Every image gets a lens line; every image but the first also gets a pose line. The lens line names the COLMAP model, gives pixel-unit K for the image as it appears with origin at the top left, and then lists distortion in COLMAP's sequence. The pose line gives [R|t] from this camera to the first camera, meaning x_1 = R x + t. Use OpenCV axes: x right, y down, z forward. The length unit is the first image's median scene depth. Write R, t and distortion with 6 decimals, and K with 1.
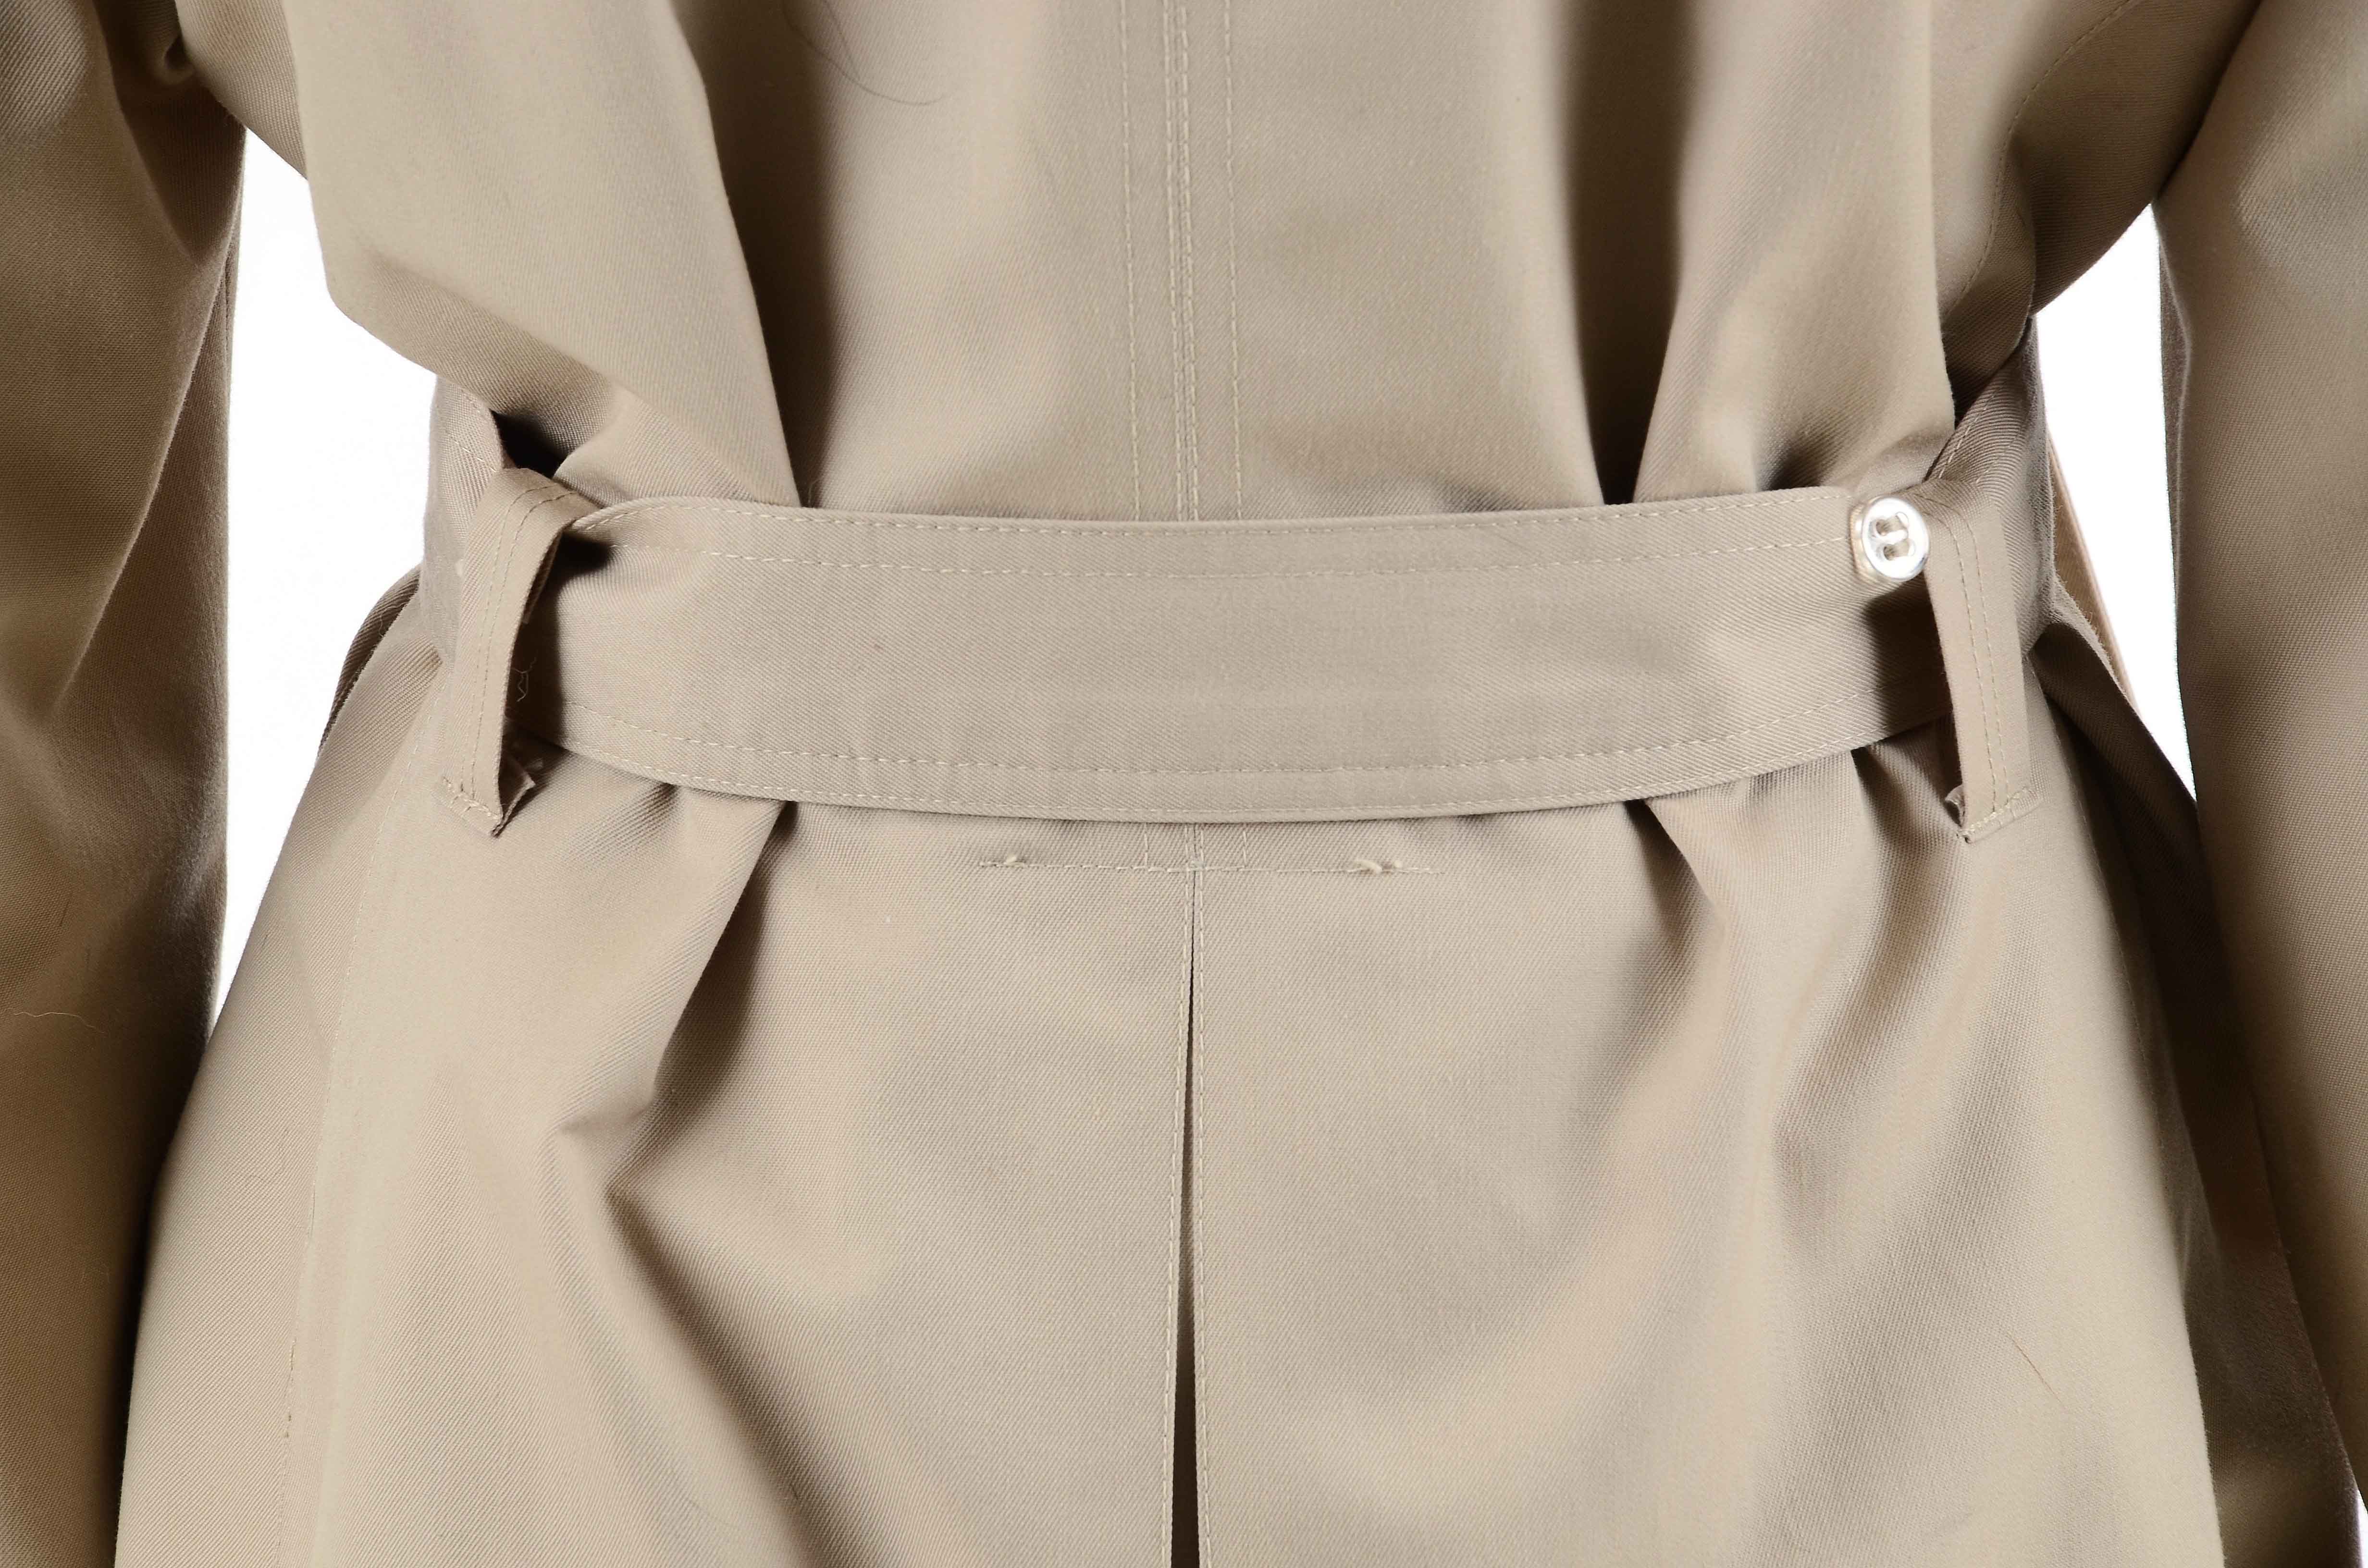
lens RADIAL K [[10287.8, 0, 1208.1], [0, 10287.8, 783.0], [0, 0, 1]] dist [1.574823, 0.000000]
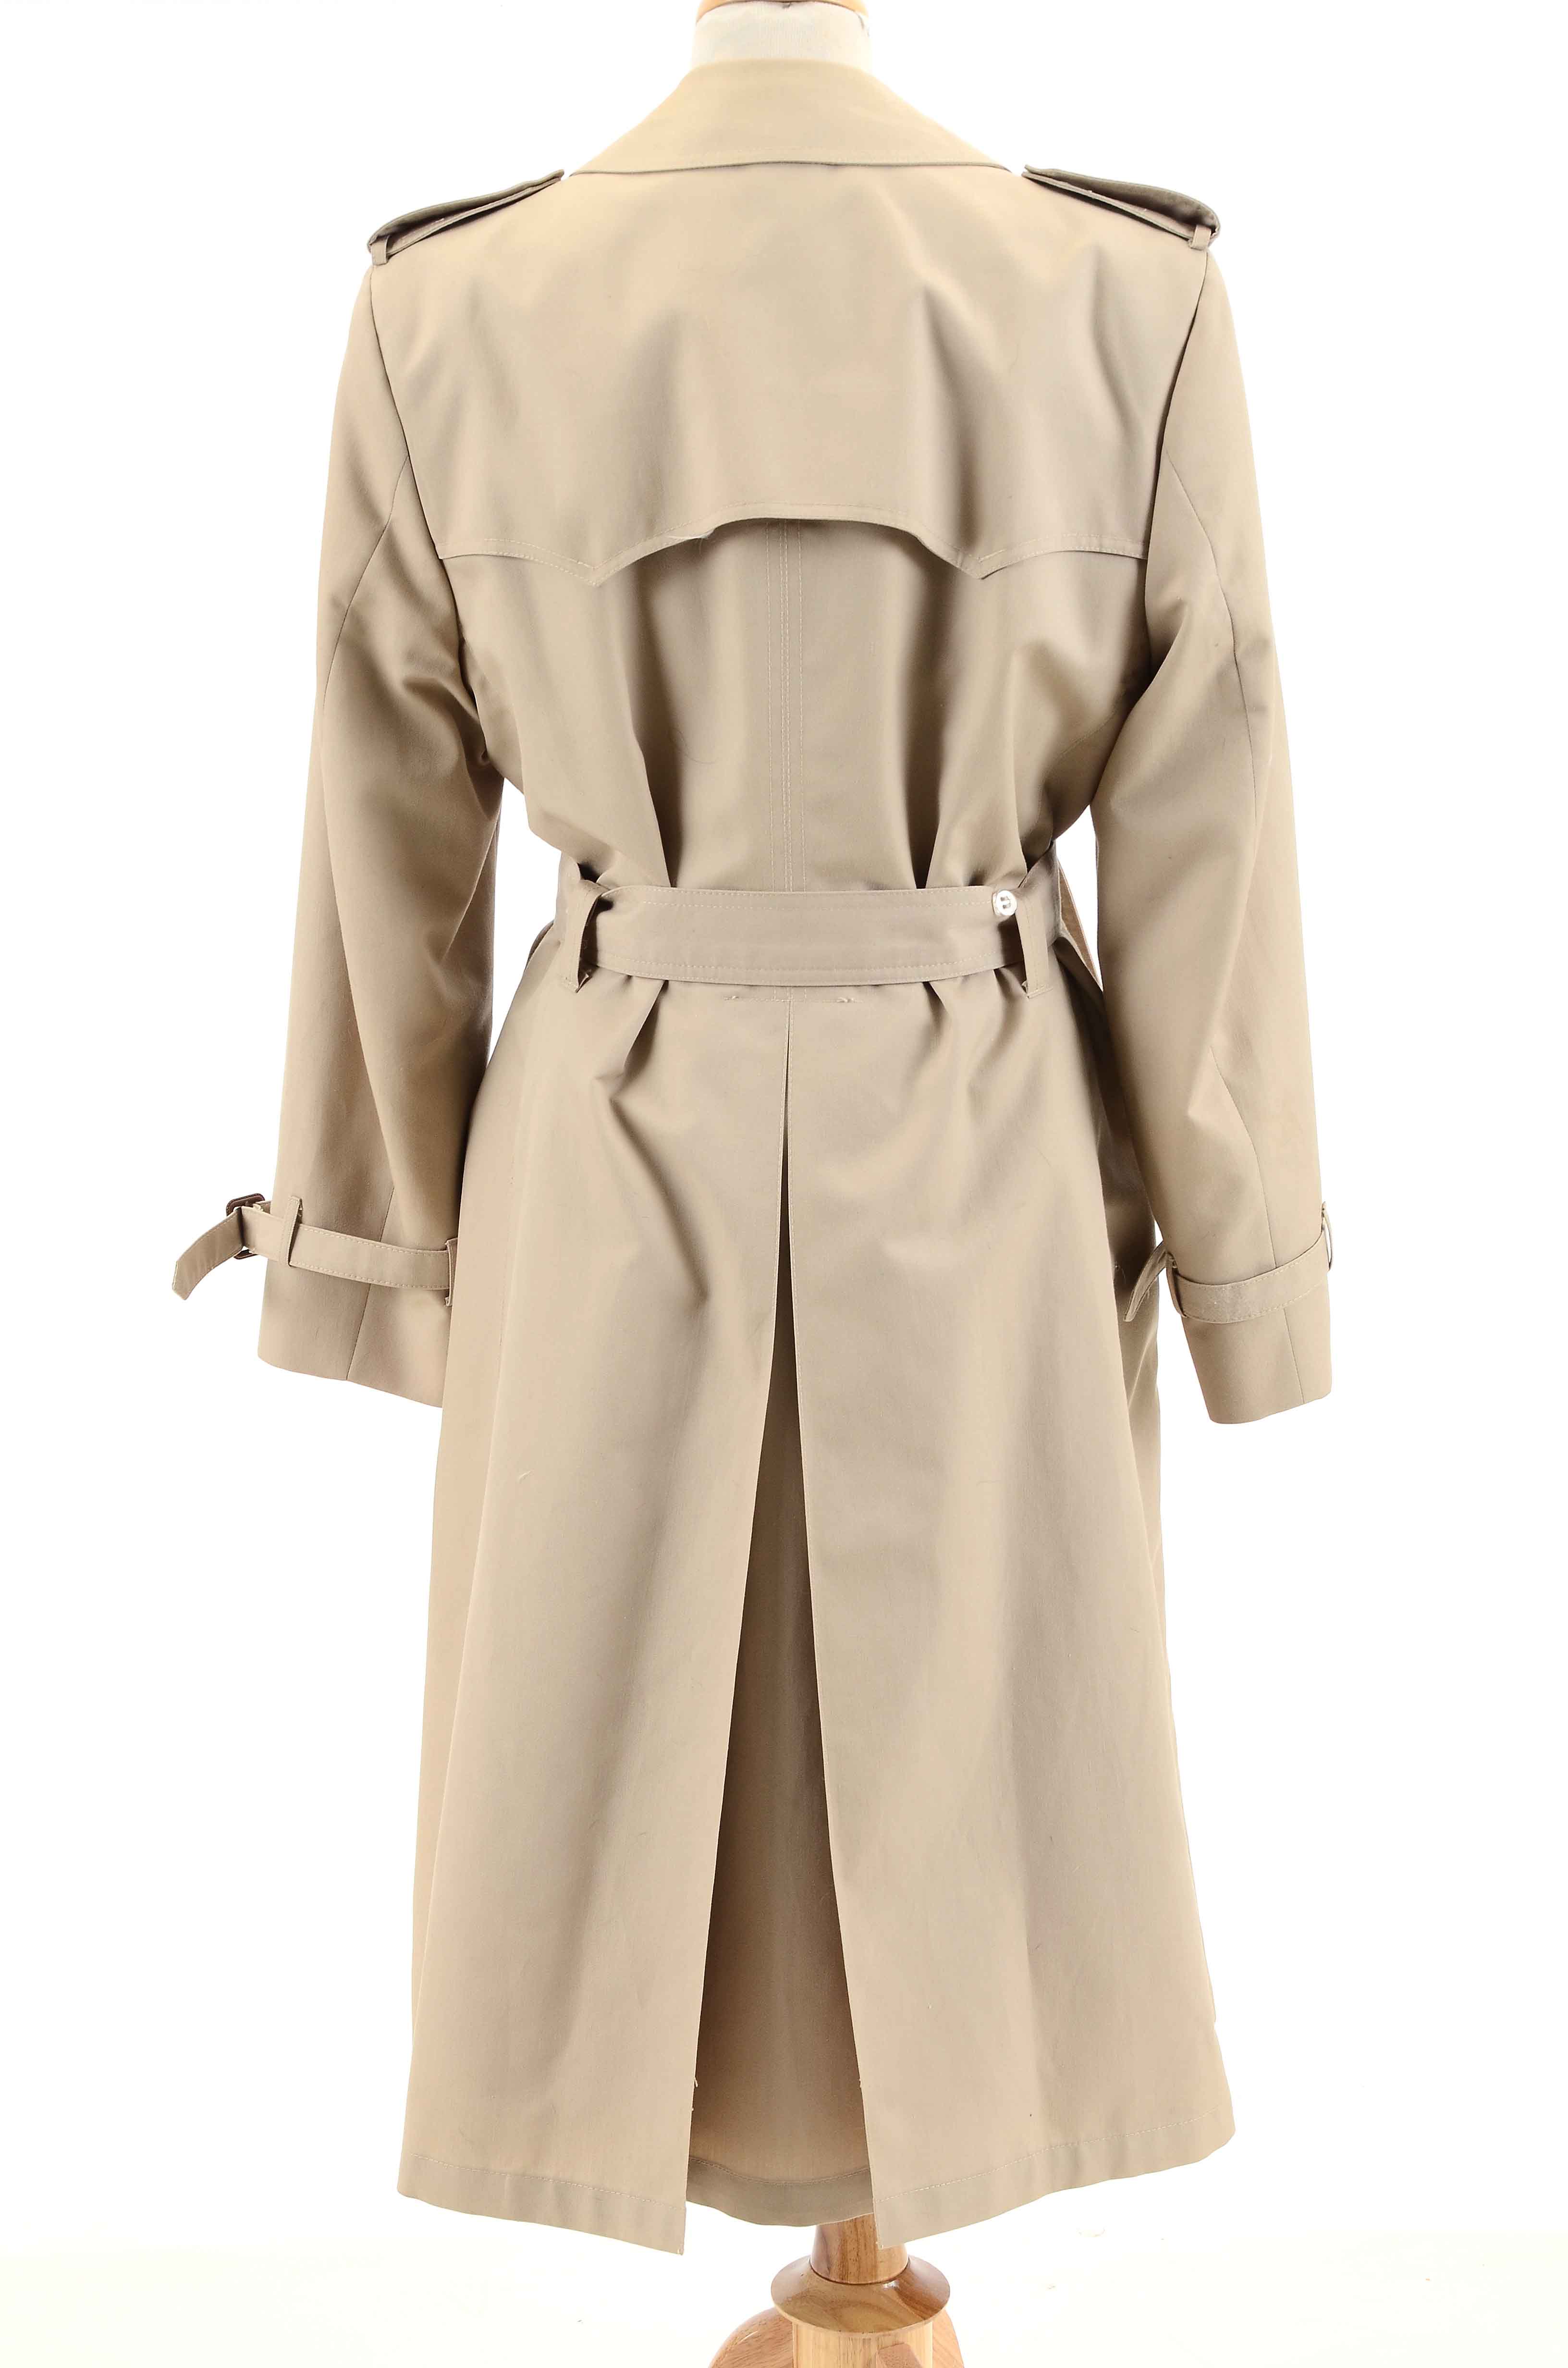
lens RADIAL K [[4488.3, 0, 788.9], [0, 4488.3, 1184.4], [0, 0, 1]] dist [0.195700, 0.000000]
pose [[0.999768, 0.012716, -0.017413, 0.023439], [-0.012760, 0.999916, -0.002467, 0.069026], [0.017381, 0.002689, 0.999845, -0.412740]]
